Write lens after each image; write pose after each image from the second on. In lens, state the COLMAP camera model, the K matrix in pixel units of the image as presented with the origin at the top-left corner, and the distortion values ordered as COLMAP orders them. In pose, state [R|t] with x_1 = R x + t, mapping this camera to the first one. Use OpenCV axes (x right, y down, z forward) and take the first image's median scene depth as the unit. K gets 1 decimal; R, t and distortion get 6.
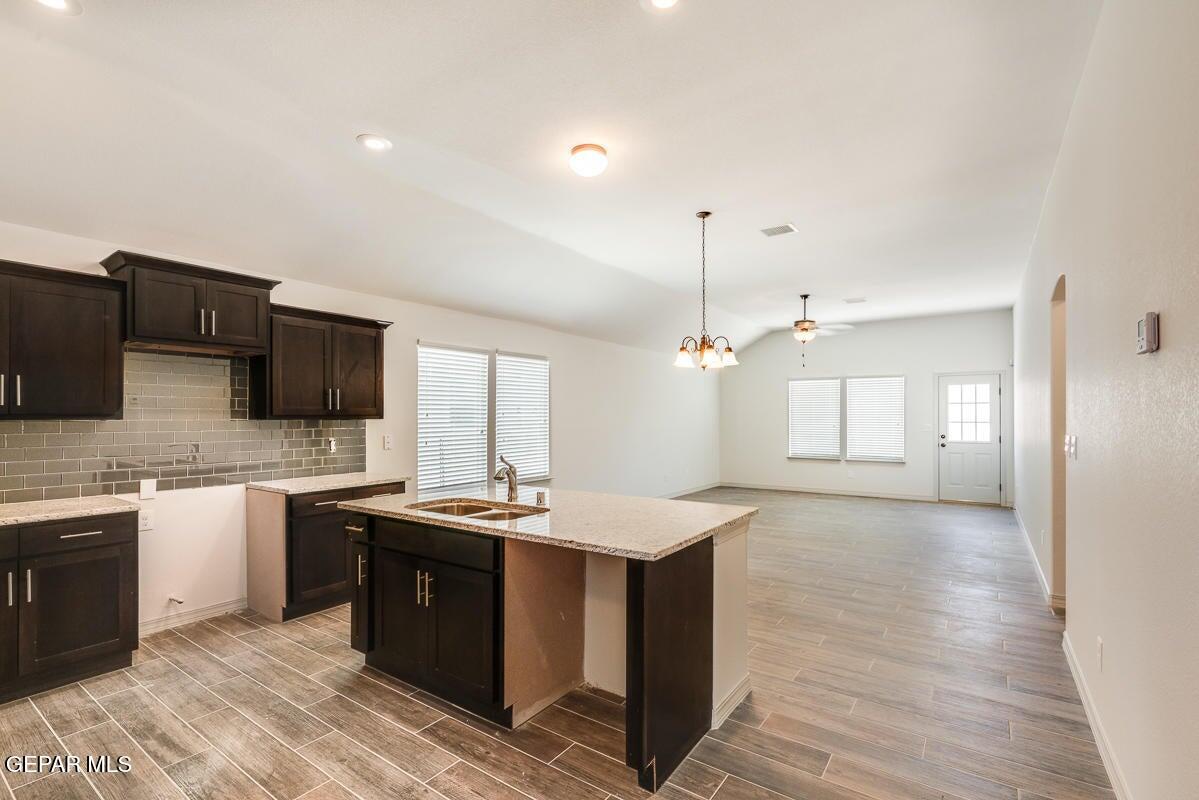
lens RADIAL K [[546.8, 0, 600.2], [0, 546.8, 408.5], [0, 0, 1]] dist [-0.000185, 0.000754]
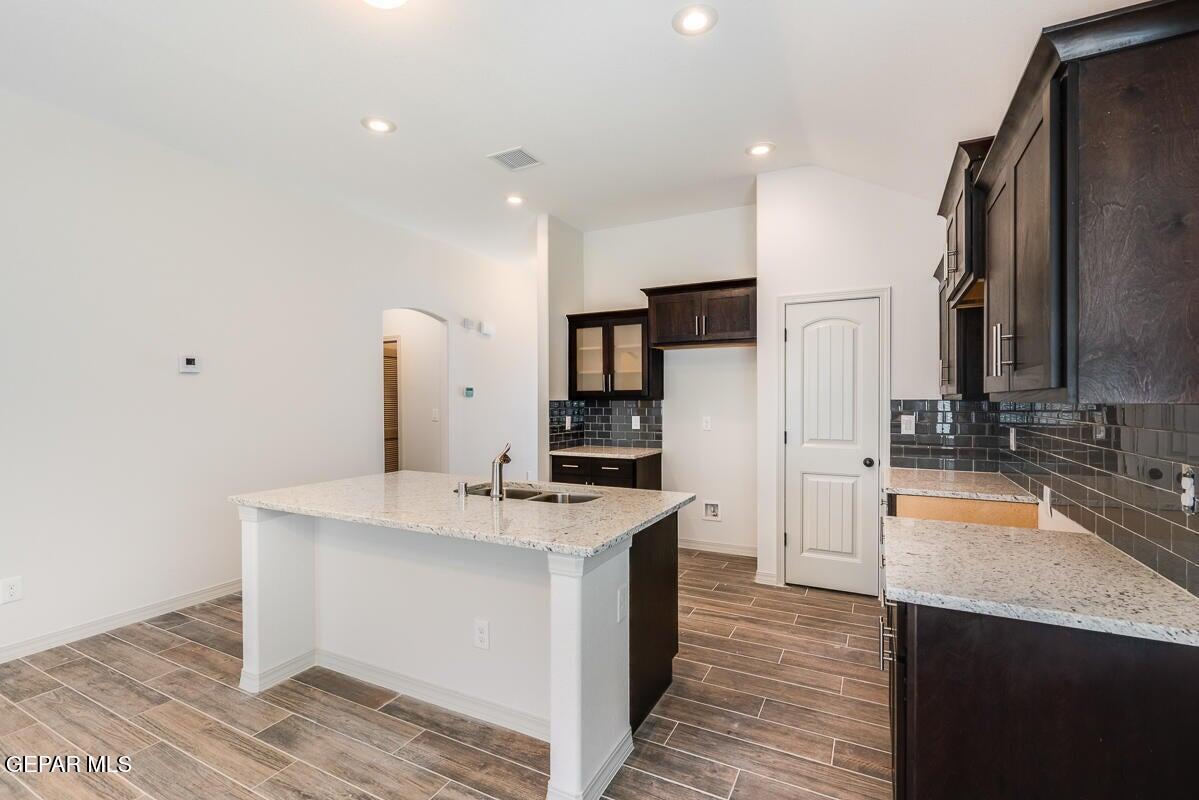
lens RADIAL K [[549.9, 0, 596.8], [0, 549.9, 400.5], [0, 0, 1]] dist [-0.001731, 0.001629]
pose [[-0.991480, 0.008777, -0.129961, -0.032920], [0.009576, 0.999939, -0.005525, 0.003450], [0.129905, -0.006722, -0.991504, 0.303531]]
